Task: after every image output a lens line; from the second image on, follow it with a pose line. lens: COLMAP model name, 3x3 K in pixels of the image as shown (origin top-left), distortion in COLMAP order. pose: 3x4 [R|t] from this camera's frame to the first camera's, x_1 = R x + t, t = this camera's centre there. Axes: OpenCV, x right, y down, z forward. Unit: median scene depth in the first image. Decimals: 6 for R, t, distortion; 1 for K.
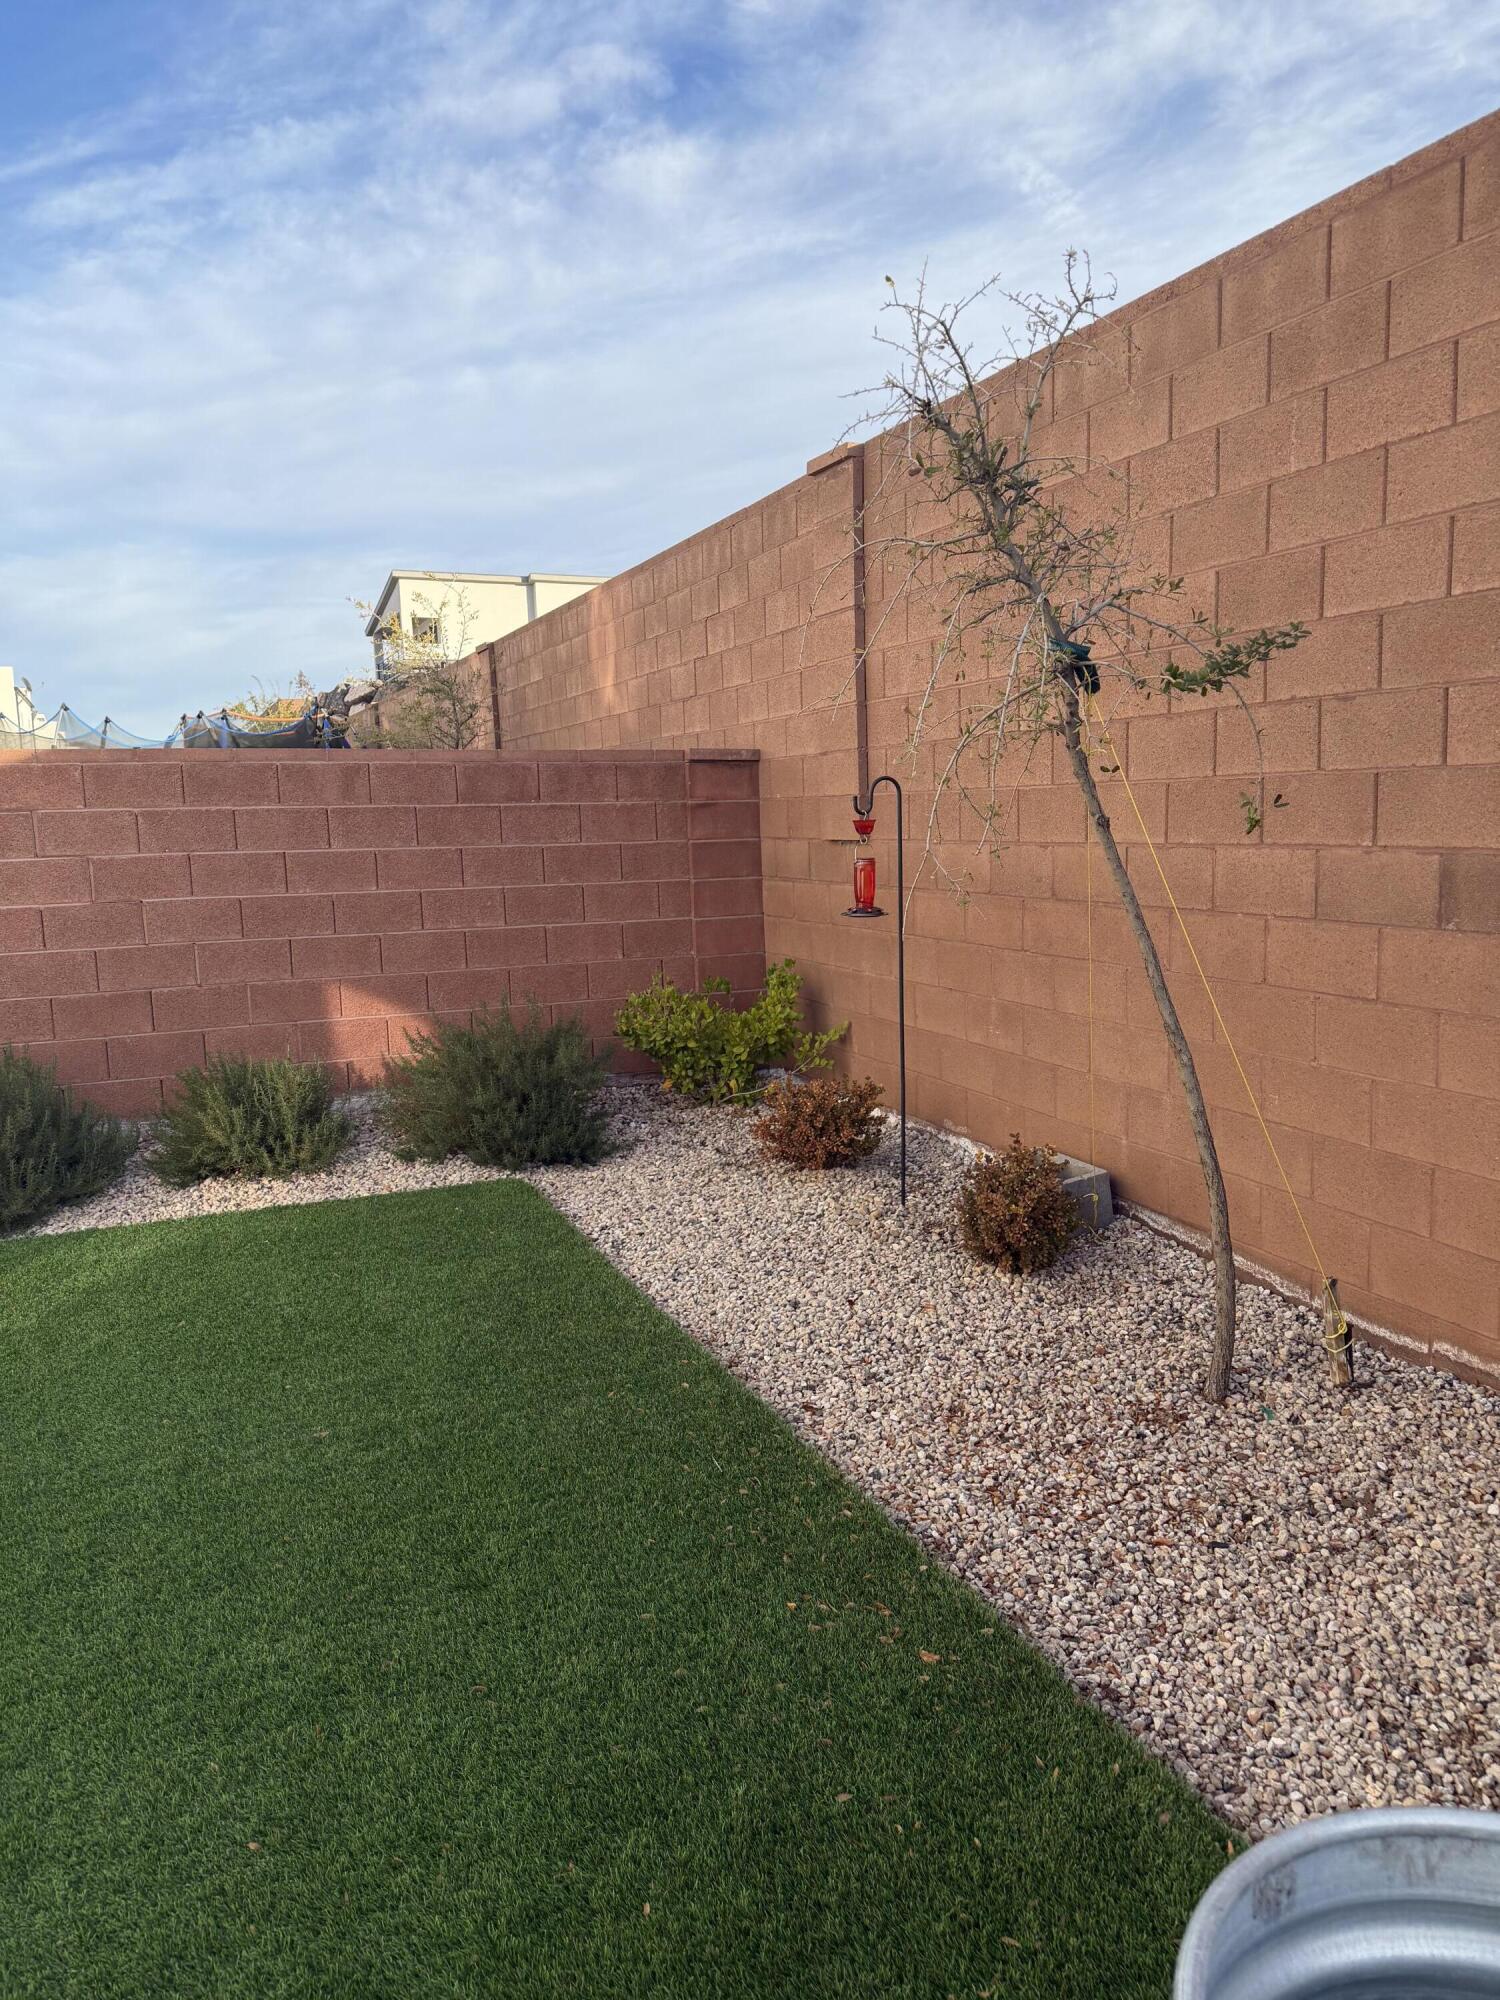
lens RADIAL K [[1446.5, 0, 745.9], [0, 1446.5, 994.6], [0, 0, 1]] dist [0.069886, -0.045540]
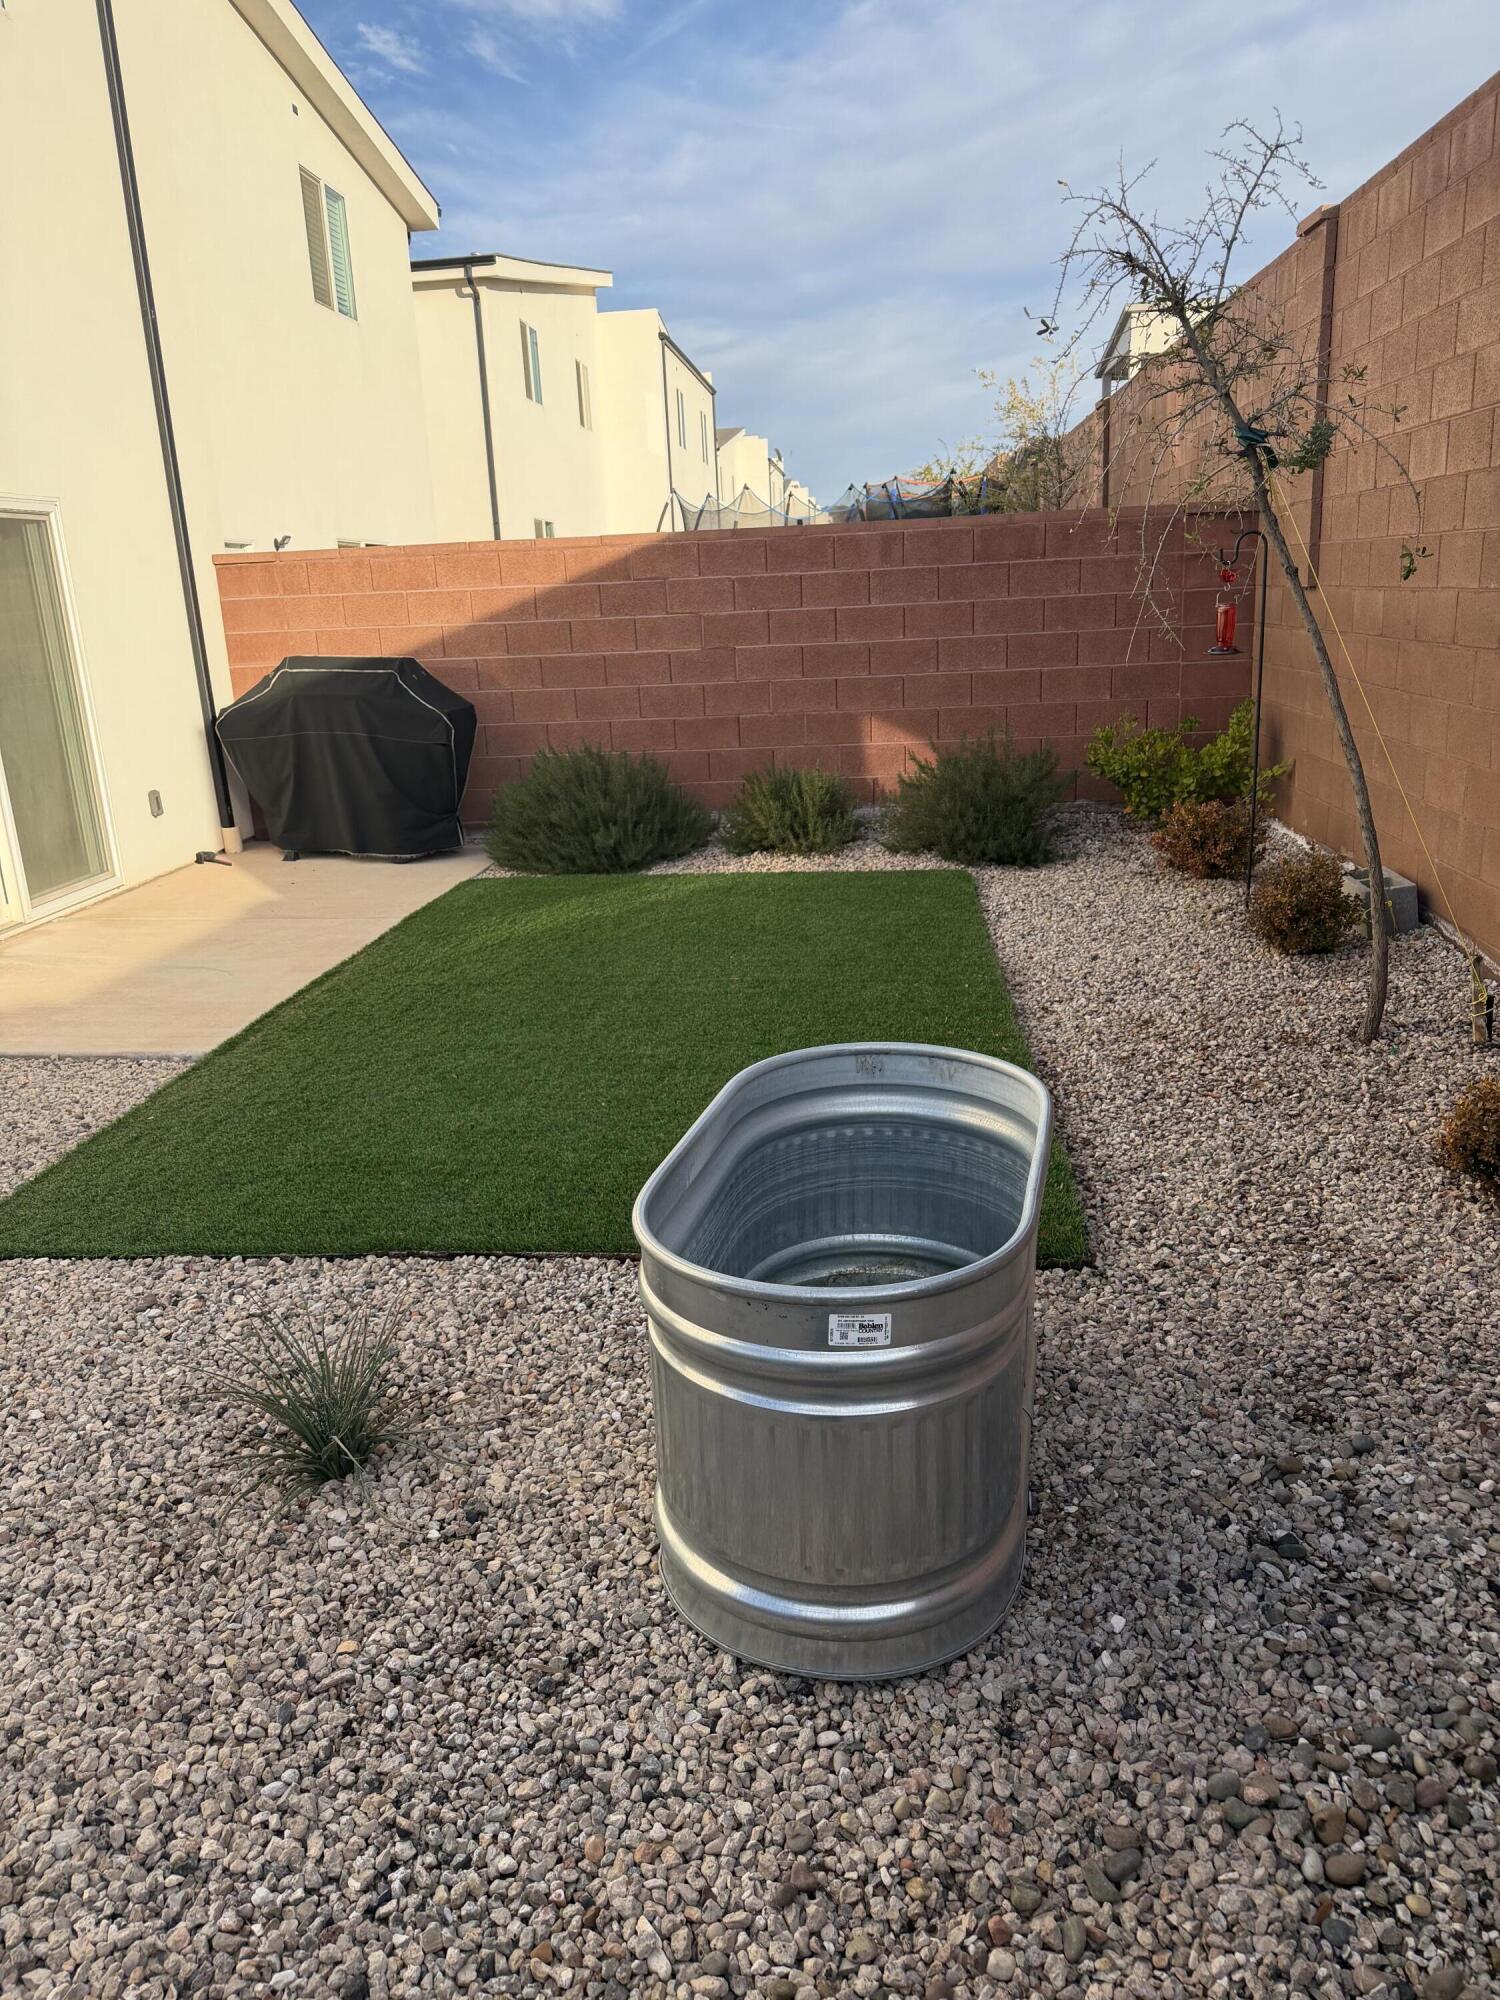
lens RADIAL K [[1446.5, 0, 751.0], [0, 1446.5, 1009.5], [0, 0, 1]] dist [0.069886, -0.045540]
pose [[0.886266, 0.118157, -0.447852, 0.257458], [-0.040816, 0.983076, 0.178594, 0.026379], [0.461374, -0.140002, 0.876090, -0.227852]]
